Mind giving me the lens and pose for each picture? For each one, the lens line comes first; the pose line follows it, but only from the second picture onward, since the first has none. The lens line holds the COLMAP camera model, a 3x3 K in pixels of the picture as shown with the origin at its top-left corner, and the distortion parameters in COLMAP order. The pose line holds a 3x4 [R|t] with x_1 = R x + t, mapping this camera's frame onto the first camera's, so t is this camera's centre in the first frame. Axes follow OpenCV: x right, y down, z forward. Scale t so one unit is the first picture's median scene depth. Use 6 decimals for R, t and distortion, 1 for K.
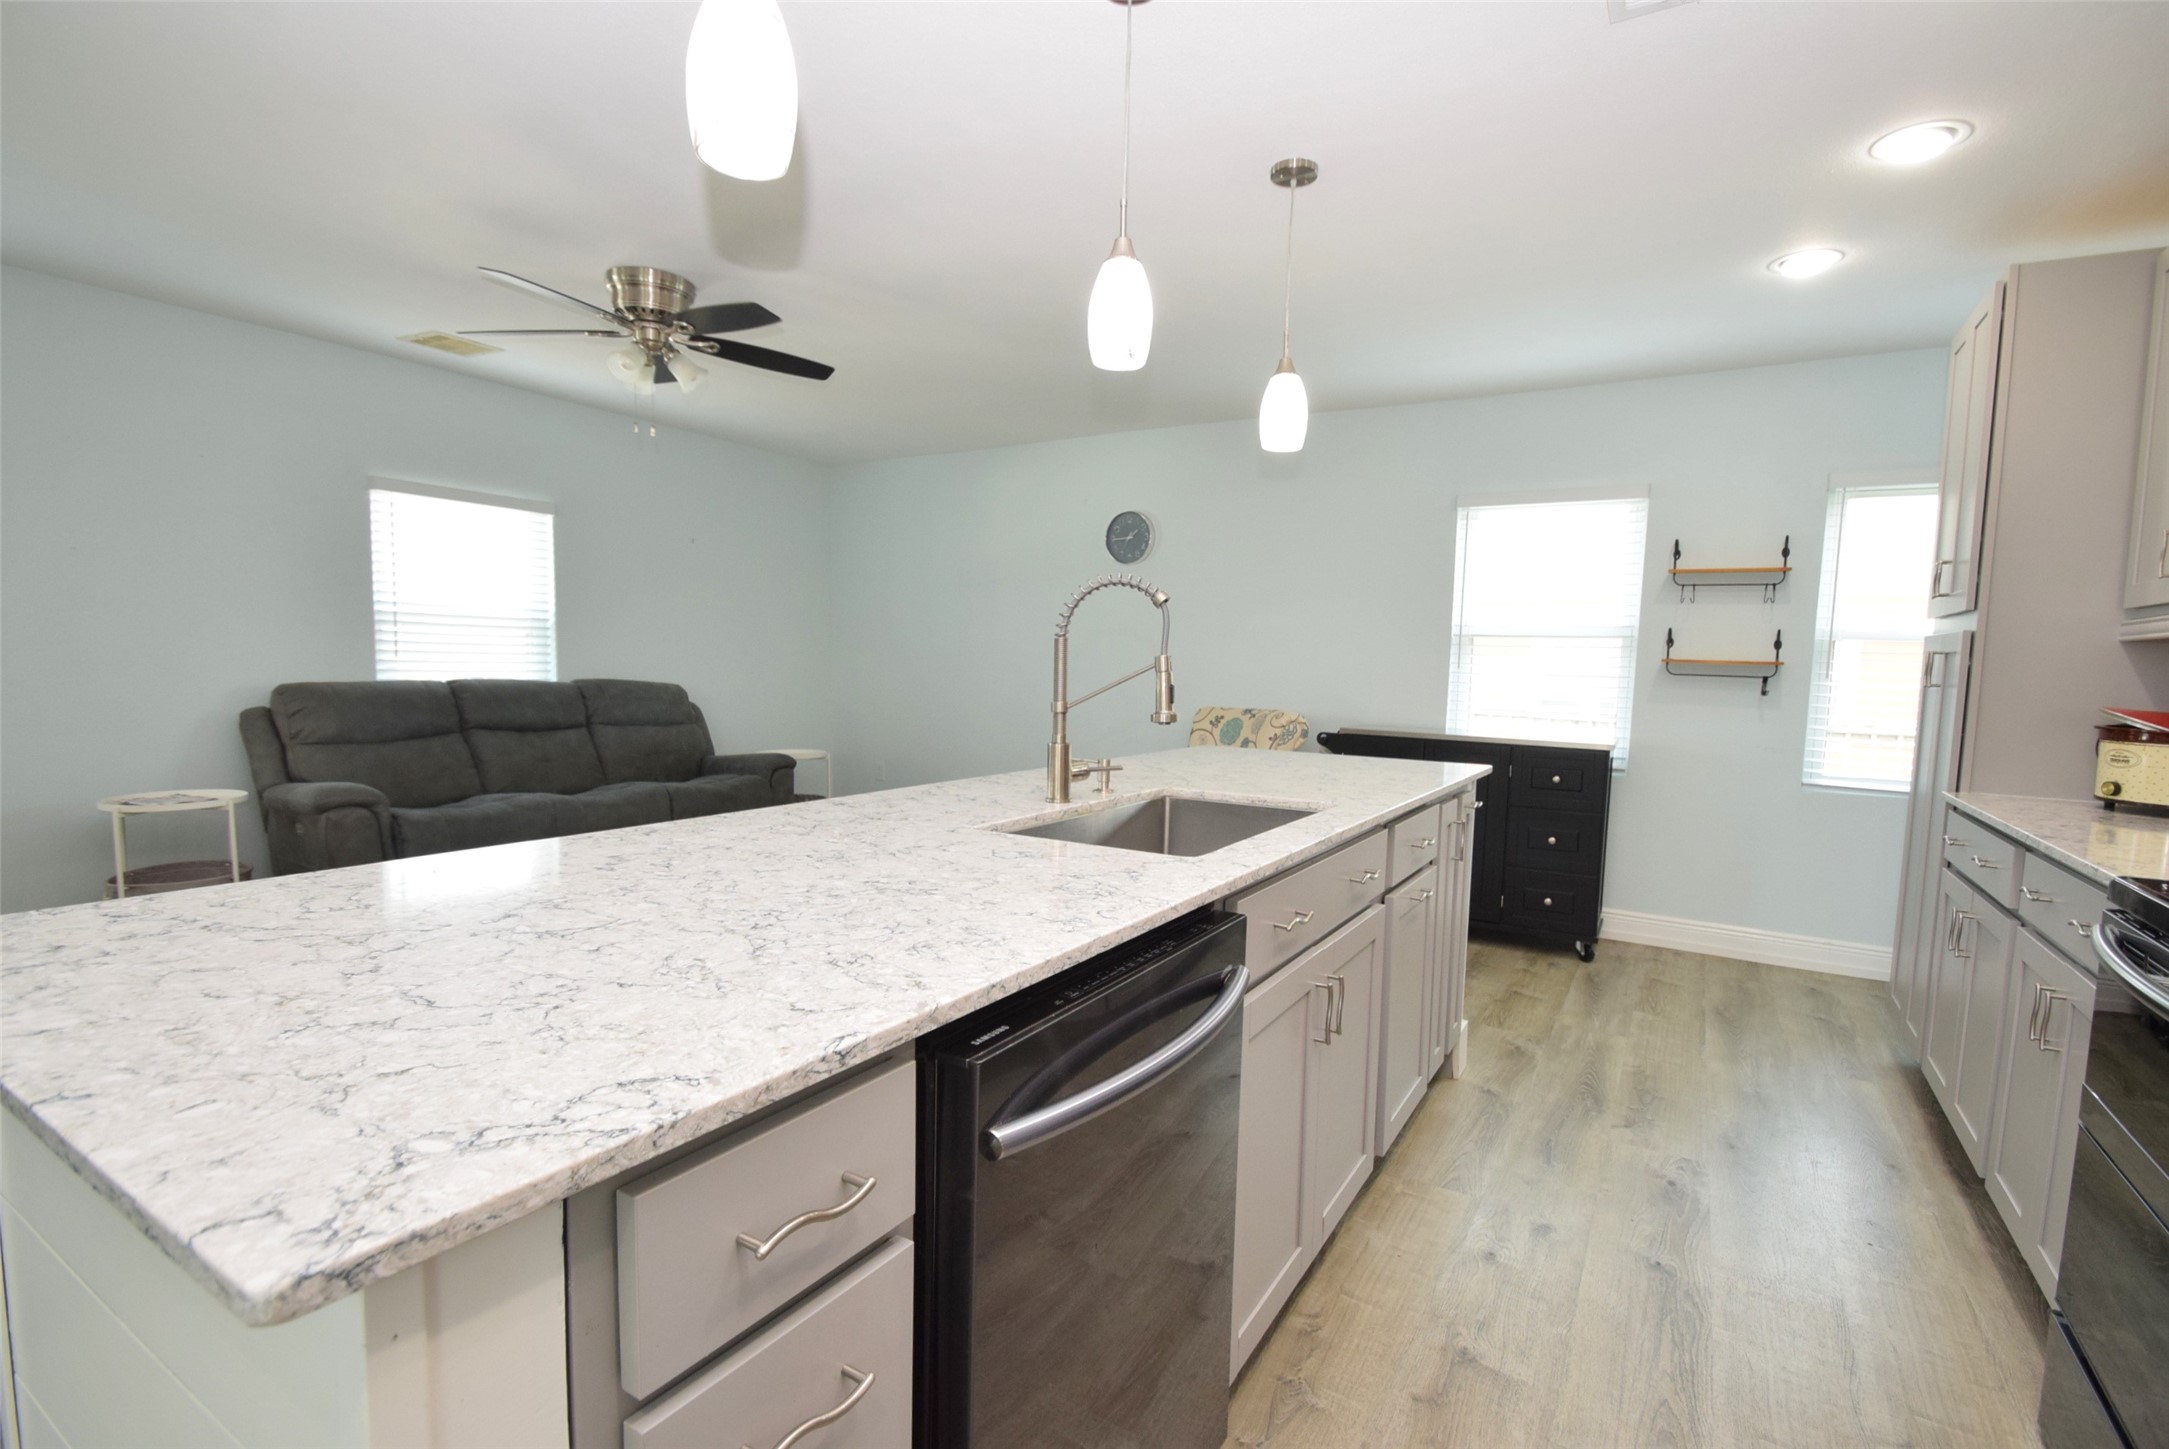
lens RADIAL K [[1024.0, 0, 1093.7], [0, 1024.0, 742.7], [0, 0, 1]] dist [0.000185, -0.000274]
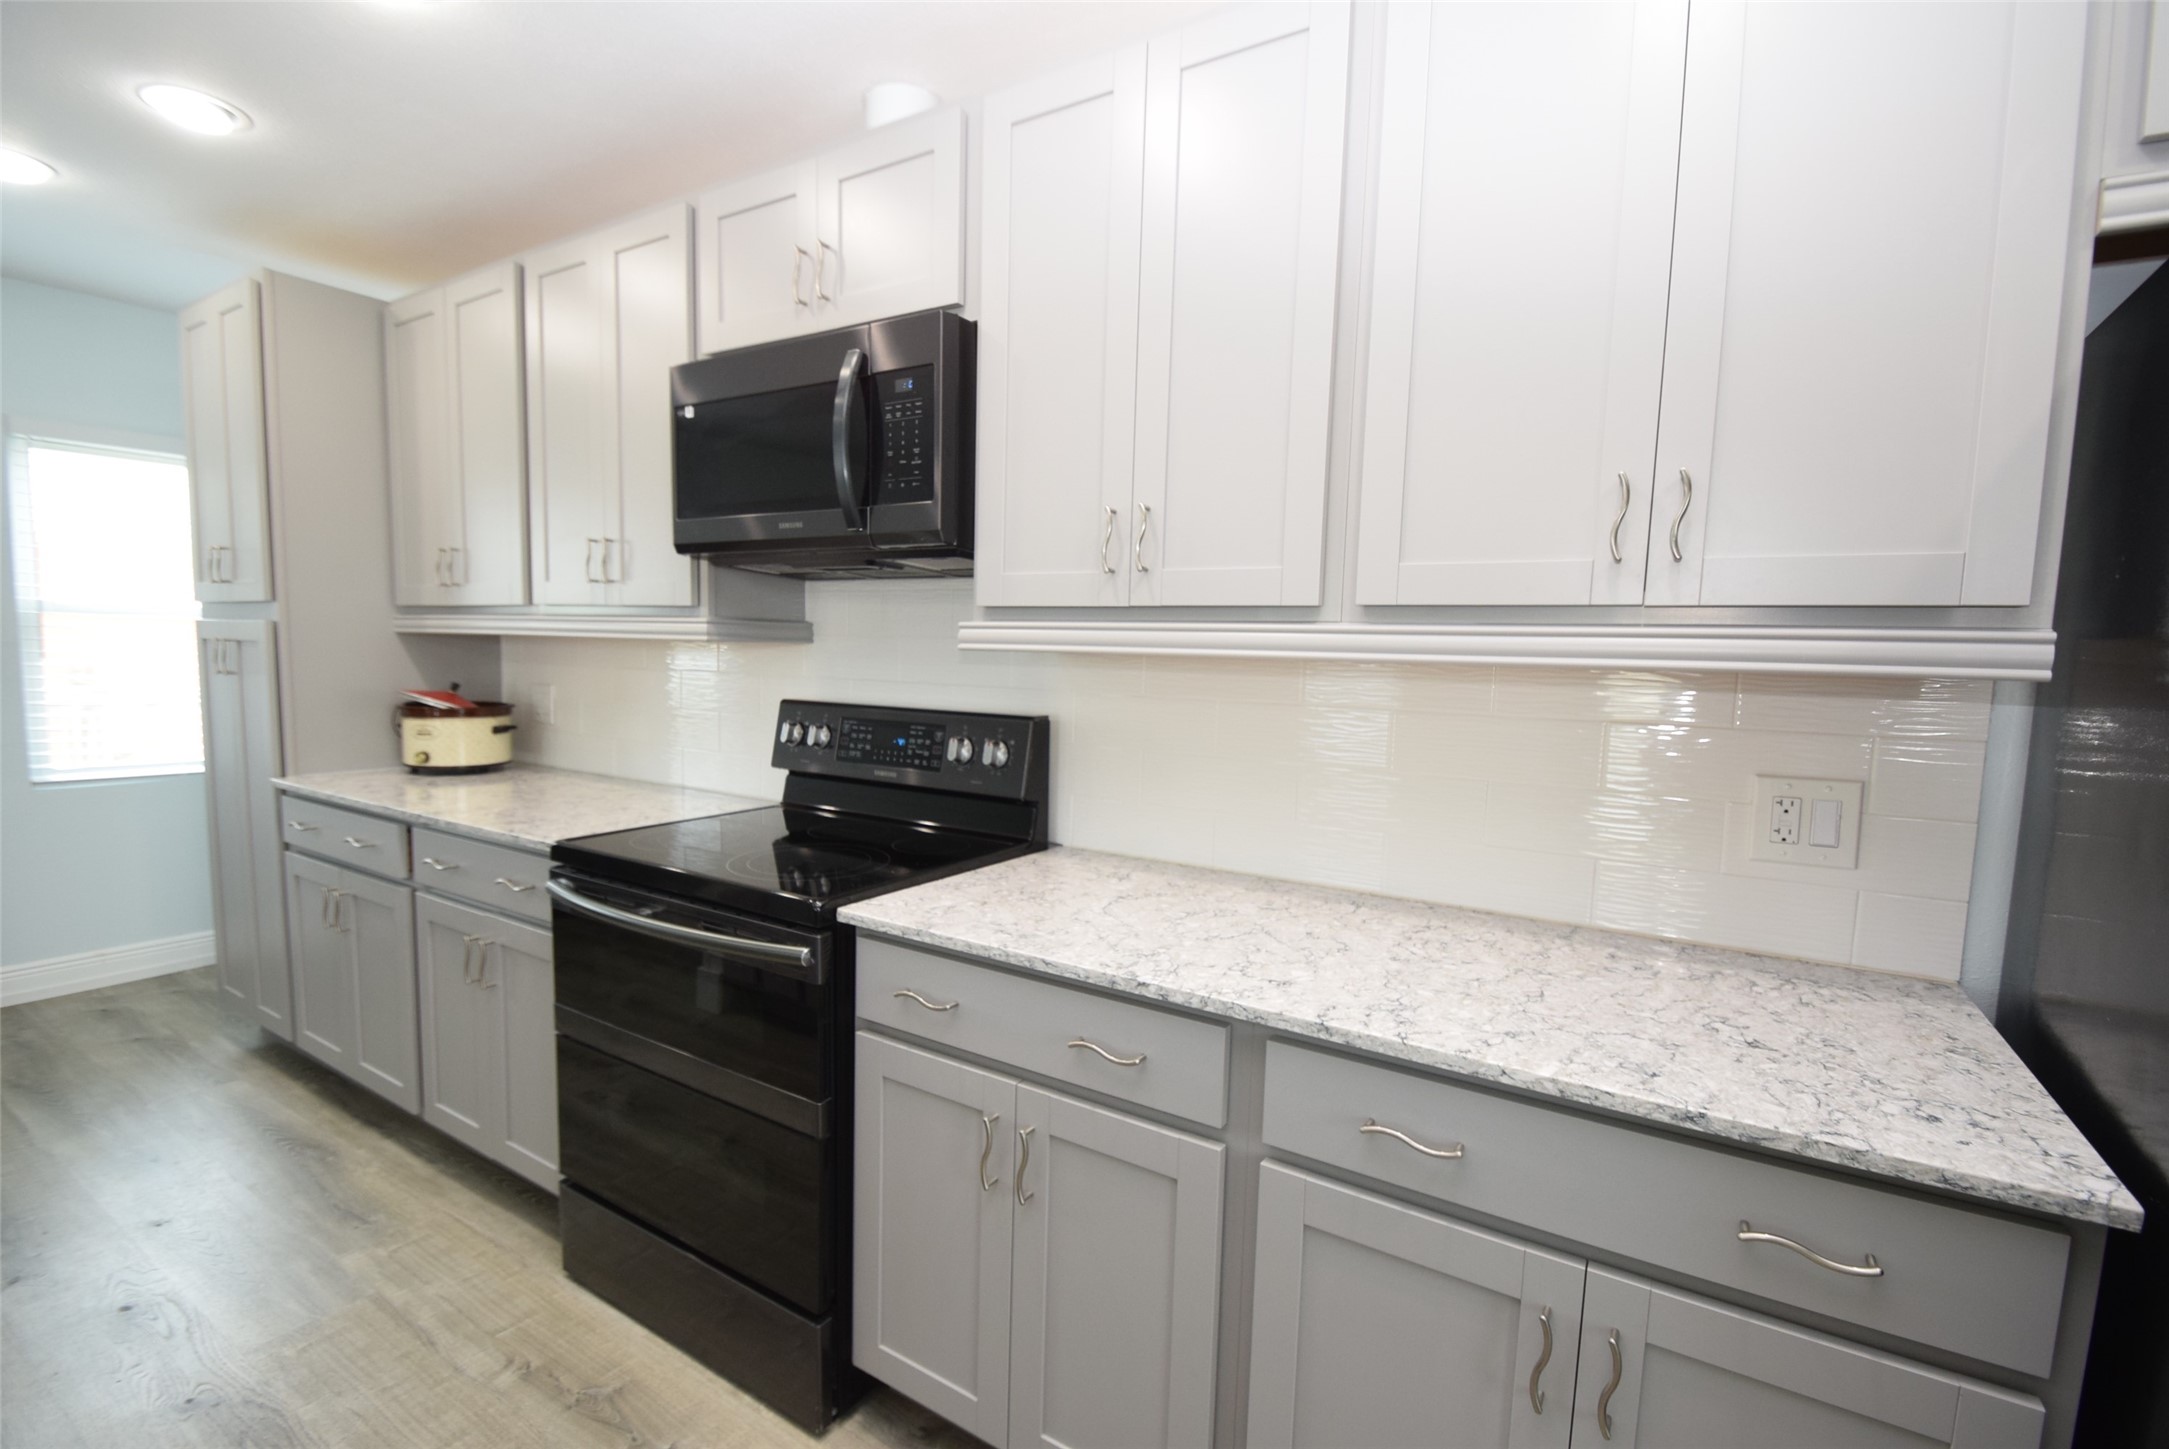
lens RADIAL K [[965.9, 0, 1085.0], [0, 965.9, 748.1], [0, 0, 1]] dist [0.011895, -0.015871]
pose [[0.019593, -0.132416, 0.991001, -0.092083], [0.060453, 0.989534, 0.131025, -0.052266], [-0.997979, 0.057341, 0.027393, 0.144424]]
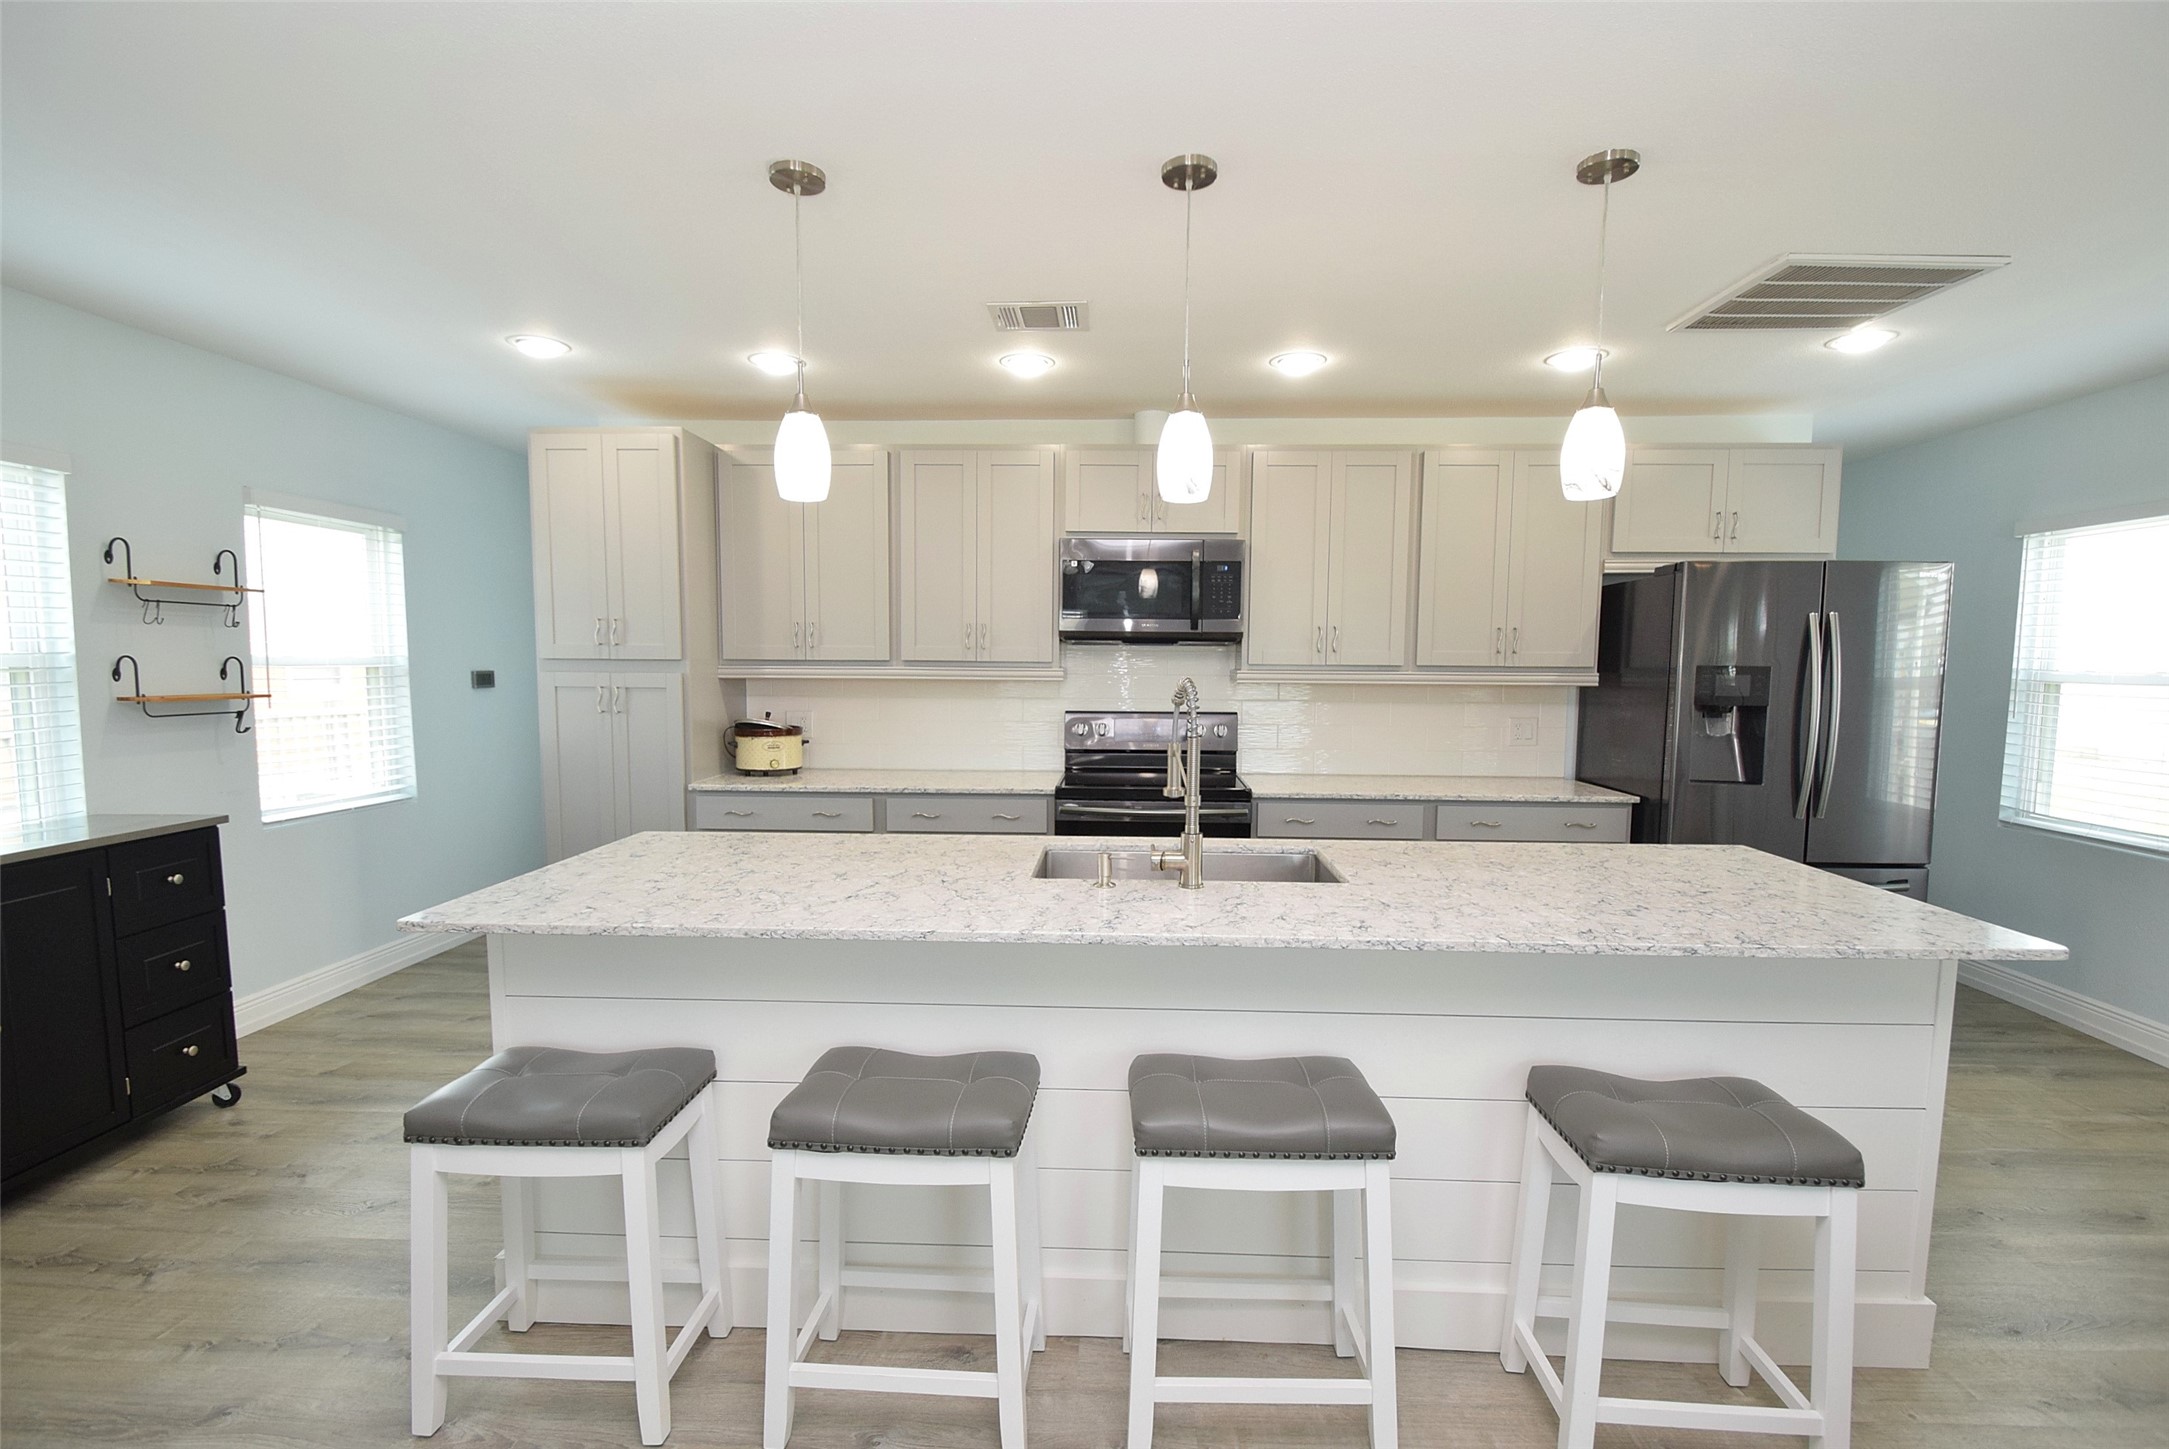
lens RADIAL K [[965.9, 0, 1085.0], [0, 965.9, 748.1], [0, 0, 1]] dist [0.011895, -0.015871]
pose [[-0.478823, -0.109375, 0.871071, -0.545632], [0.053858, 0.986680, 0.153497, -0.160431], [-0.876258, 0.120412, -0.466555, 1.002856]]
